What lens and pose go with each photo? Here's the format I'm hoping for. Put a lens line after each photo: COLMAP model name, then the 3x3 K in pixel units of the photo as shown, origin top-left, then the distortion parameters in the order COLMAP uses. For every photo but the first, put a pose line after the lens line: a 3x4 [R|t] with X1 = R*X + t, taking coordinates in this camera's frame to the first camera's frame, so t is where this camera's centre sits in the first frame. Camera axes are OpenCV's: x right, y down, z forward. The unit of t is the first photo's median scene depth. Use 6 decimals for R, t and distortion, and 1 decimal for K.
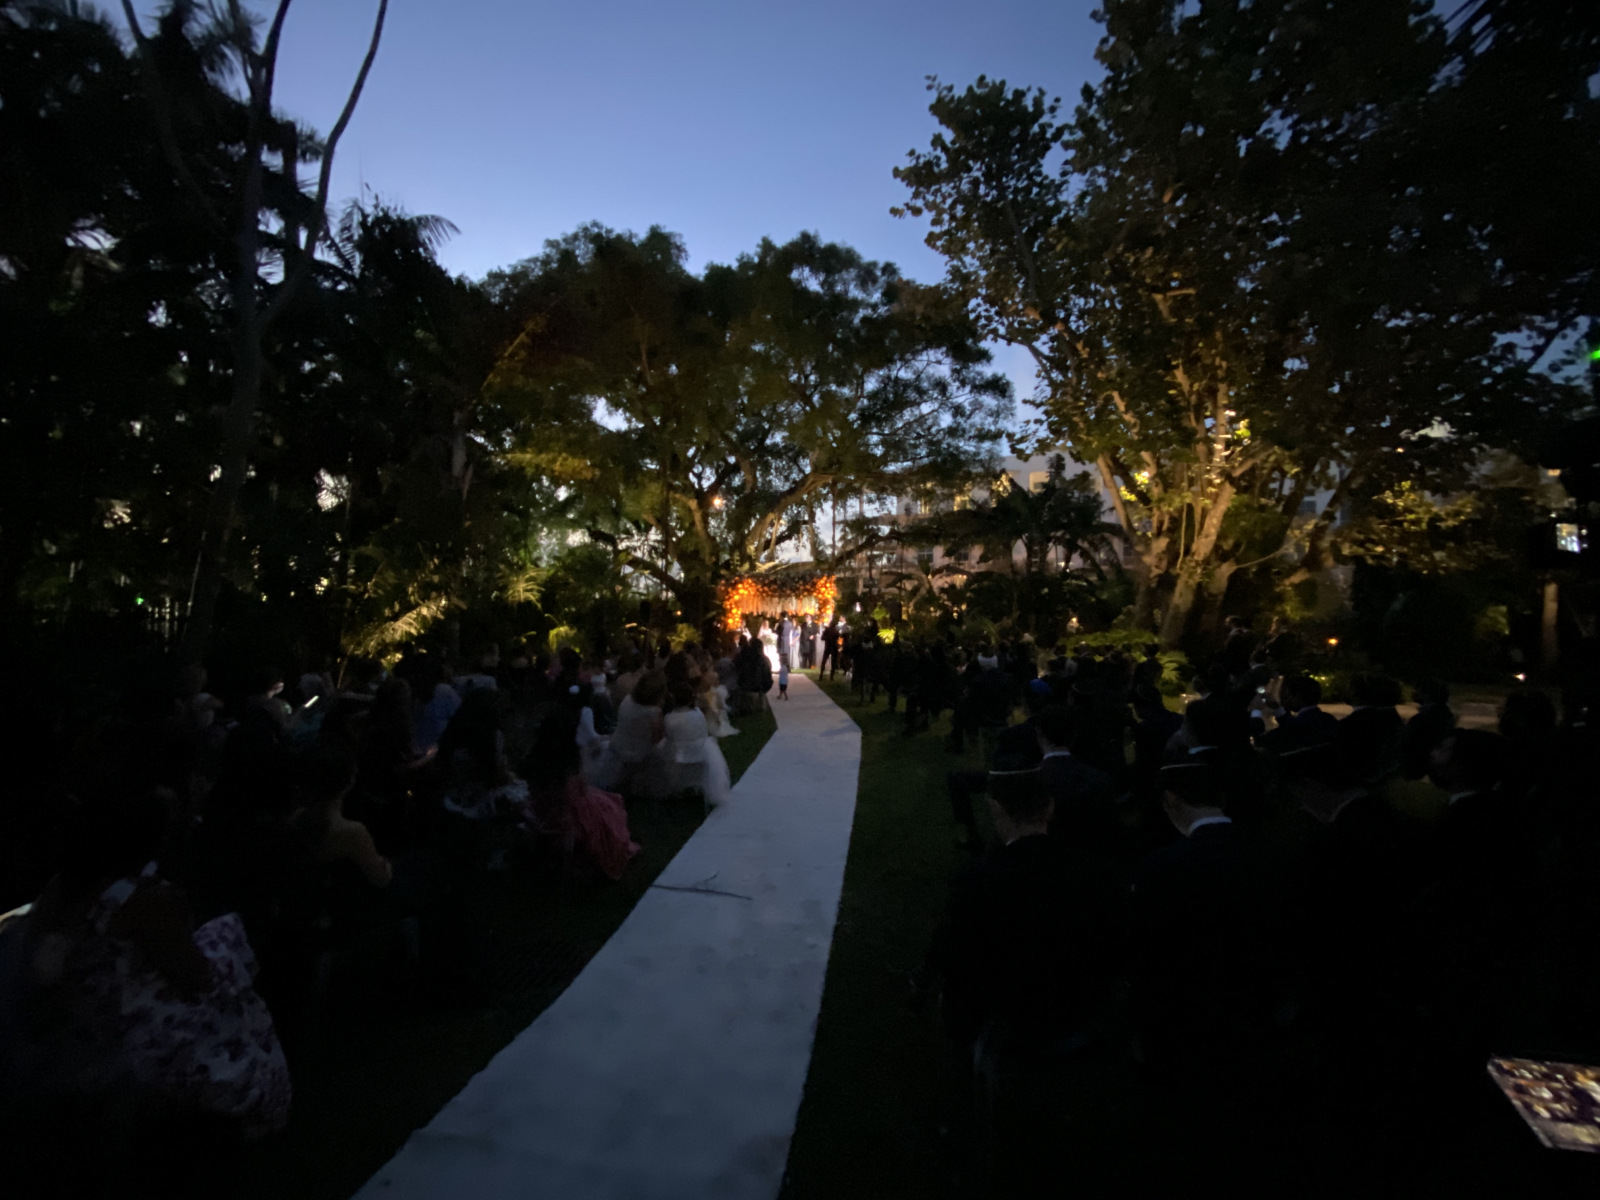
lens RADIAL K [[645.2, 0, 795.0], [0, 645.2, 610.7], [0, 0, 1]] dist [0.020002, -0.017223]
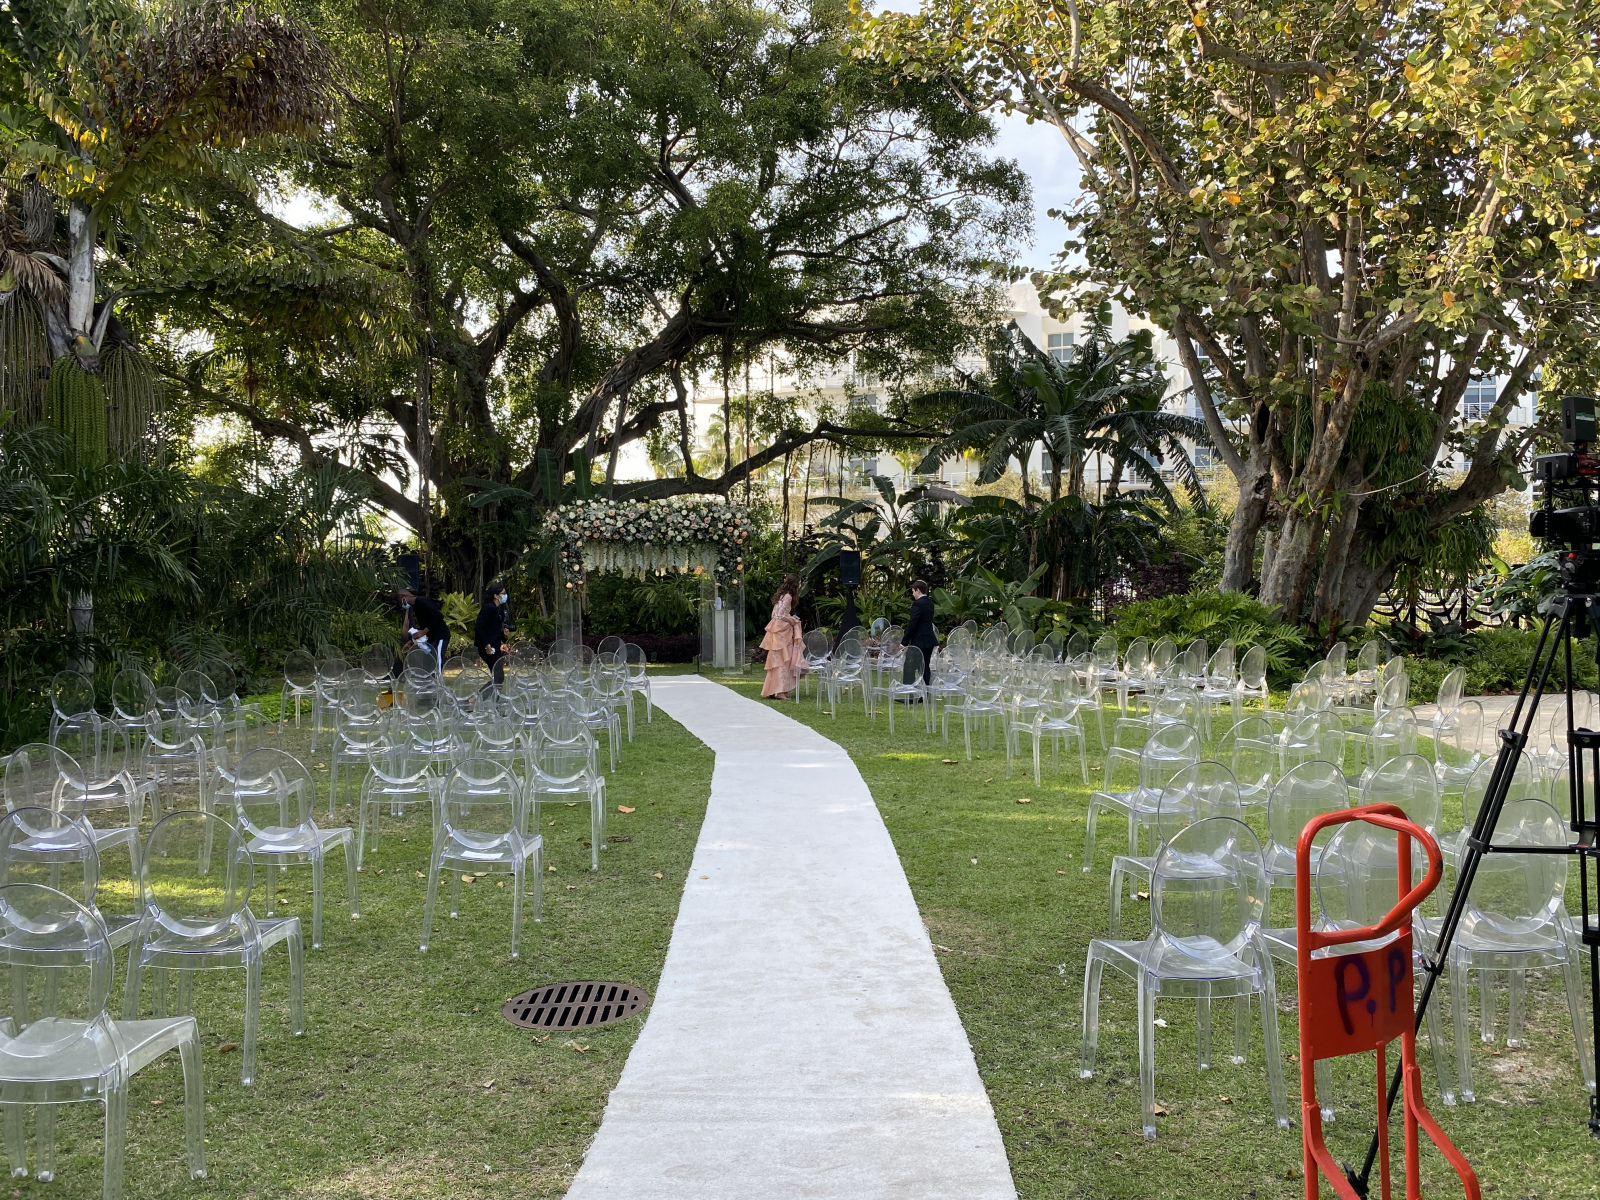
lens RADIAL K [[1241.3, 0, 800.0], [0, 1241.3, 600.0], [0, 0, 1]] dist [0.003029, -0.005886]
pose [[0.986885, -0.013942, 0.160820, -0.073192], [0.009472, 0.999548, 0.028531, -0.000238], [-0.161146, -0.026633, 0.986571, -0.117502]]
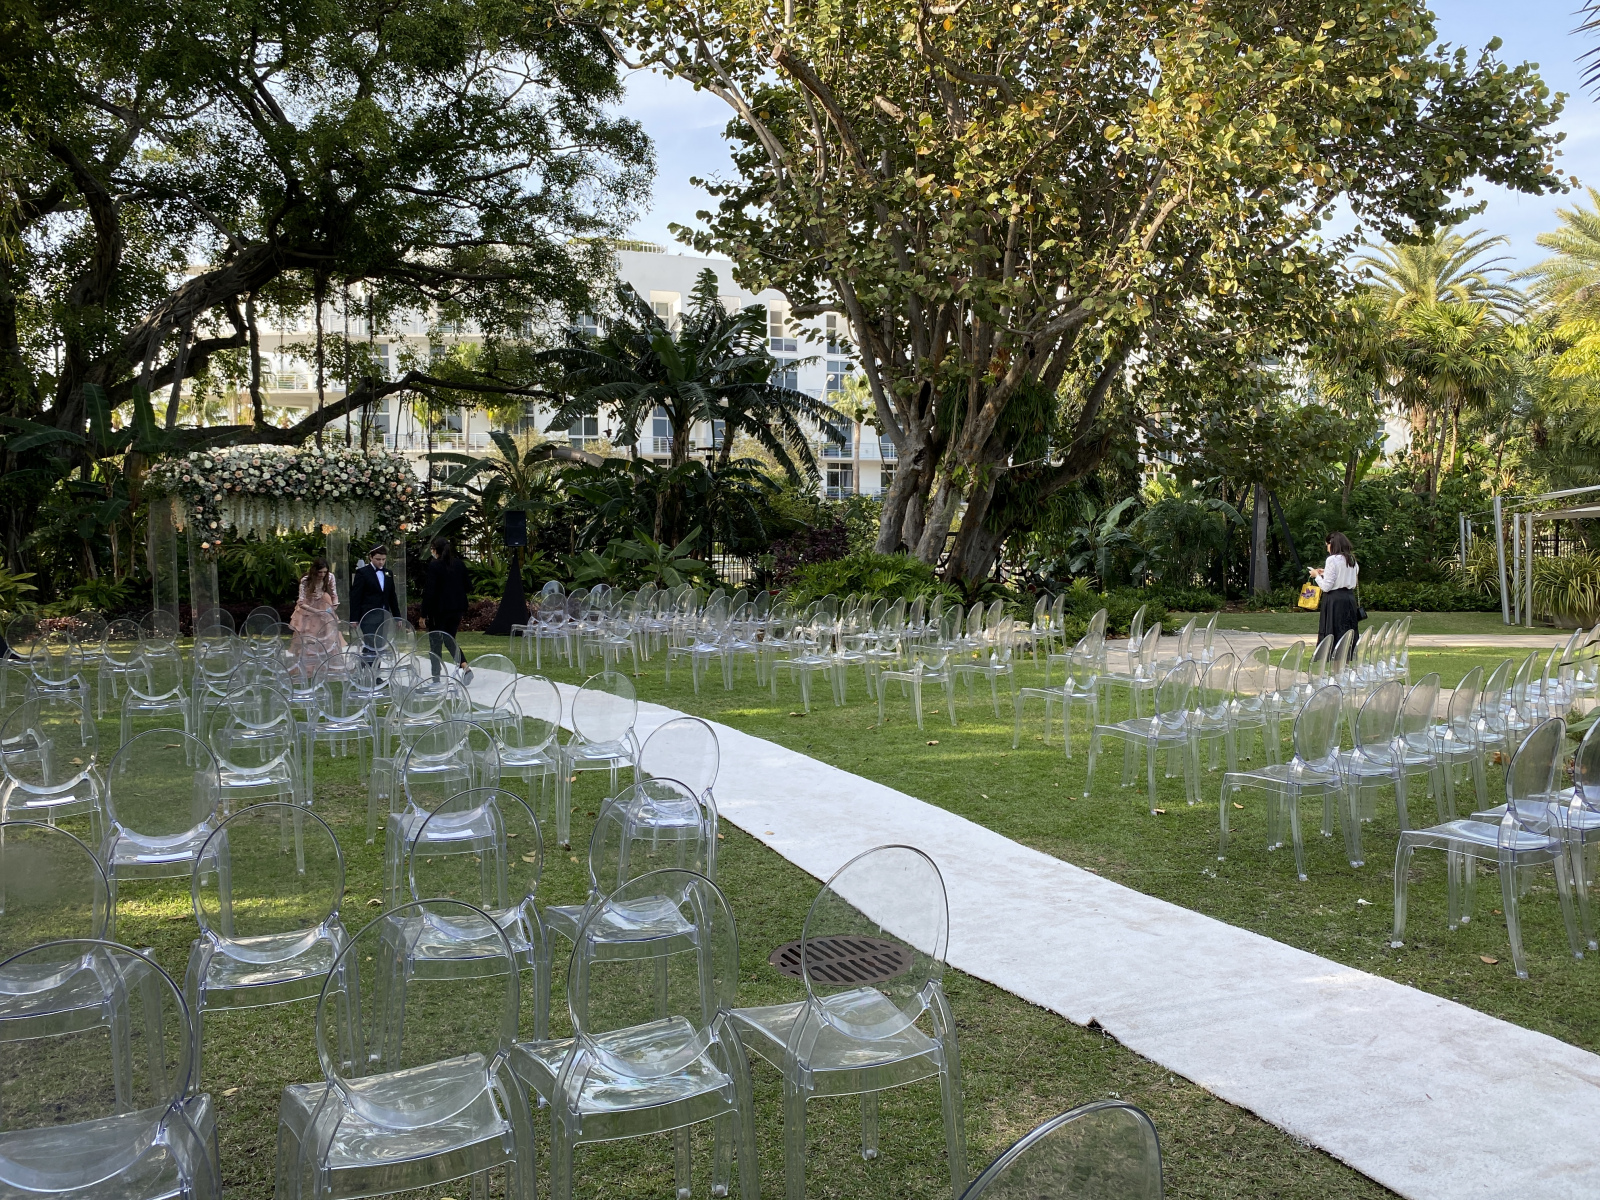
lens RADIAL K [[1258.6, 0, 800.6], [0, 1258.6, 564.3], [0, 0, 1]] dist [0.033823, -0.003750]
pose [[0.830771, -0.017134, 0.556351, -0.256709], [0.001013, 0.999571, 0.029273, 0.002866], [-0.556614, -0.023755, 0.830432, -0.055582]]
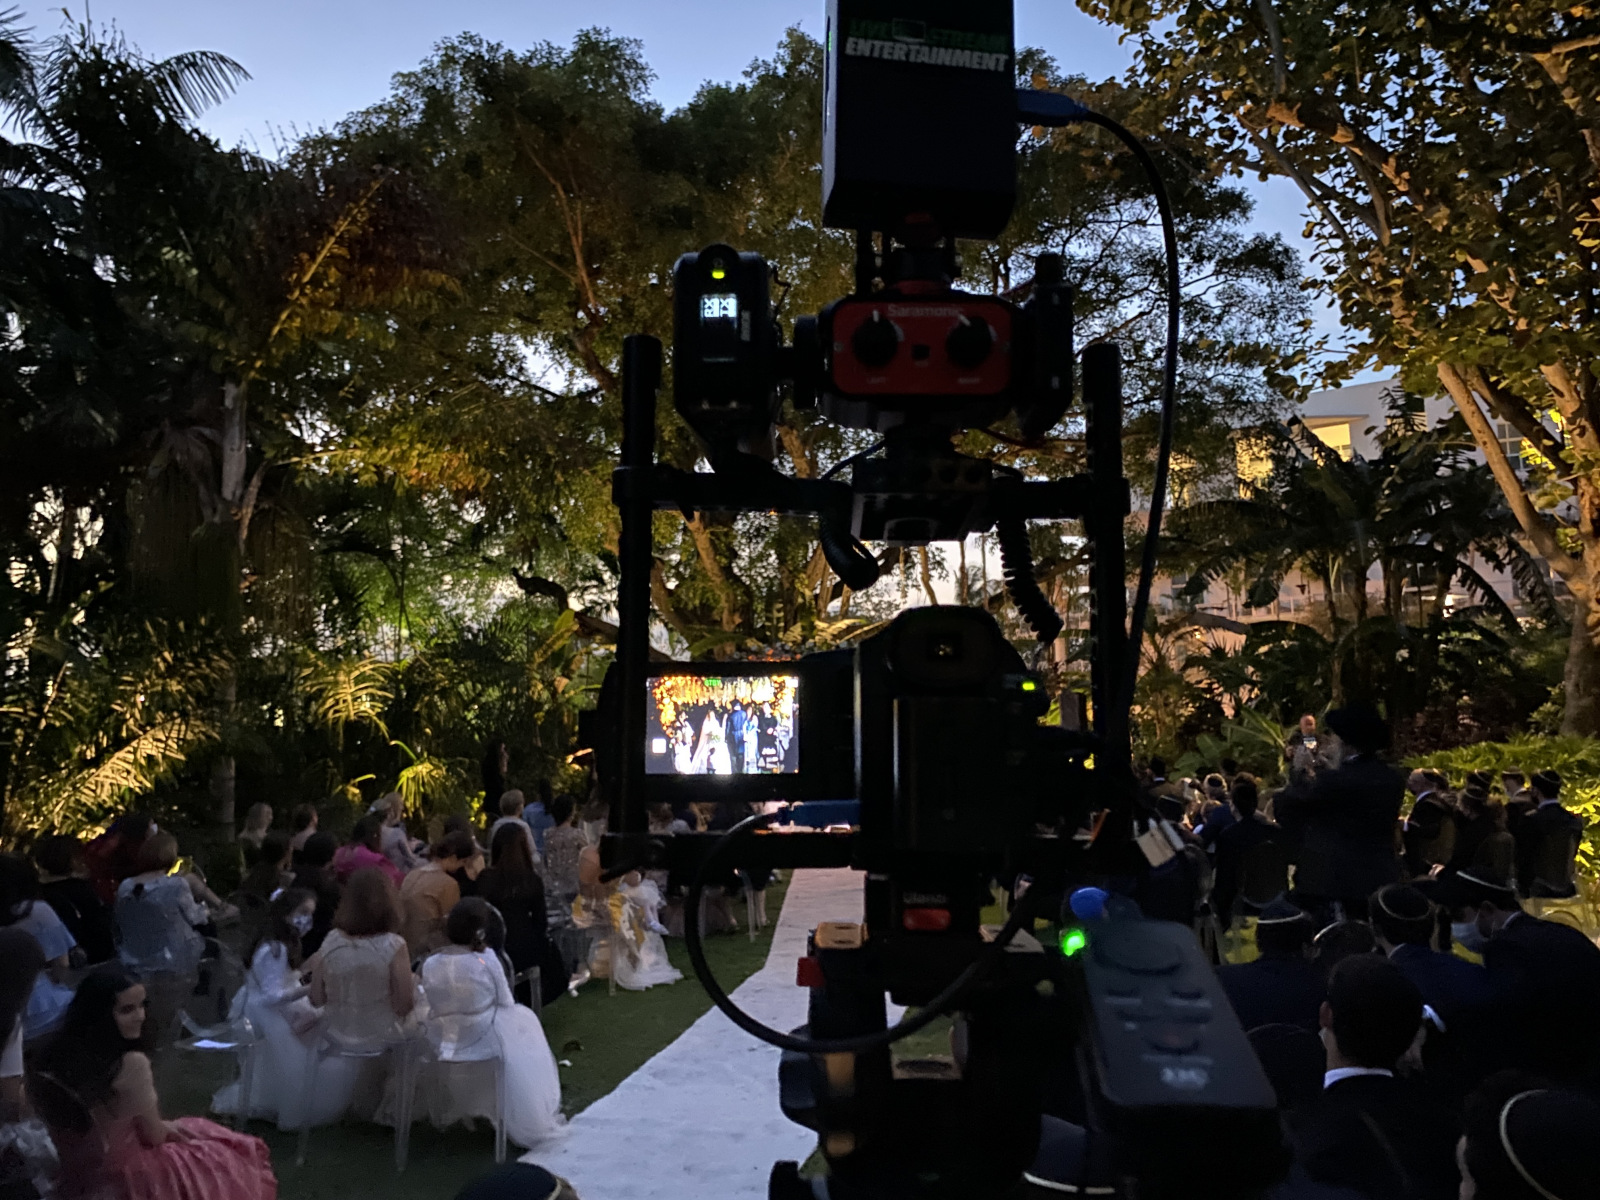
lens RADIAL K [[1230.5, 0, 800.0], [0, 1230.5, 600.0], [0, 0, 1]] dist [-0.031481, 0.066456]
pose [[0.990980, -0.046922, -0.125525, 0.072702], [0.035810, 0.995355, -0.089362, -0.007073], [0.129135, 0.084060, 0.988058, 0.026463]]
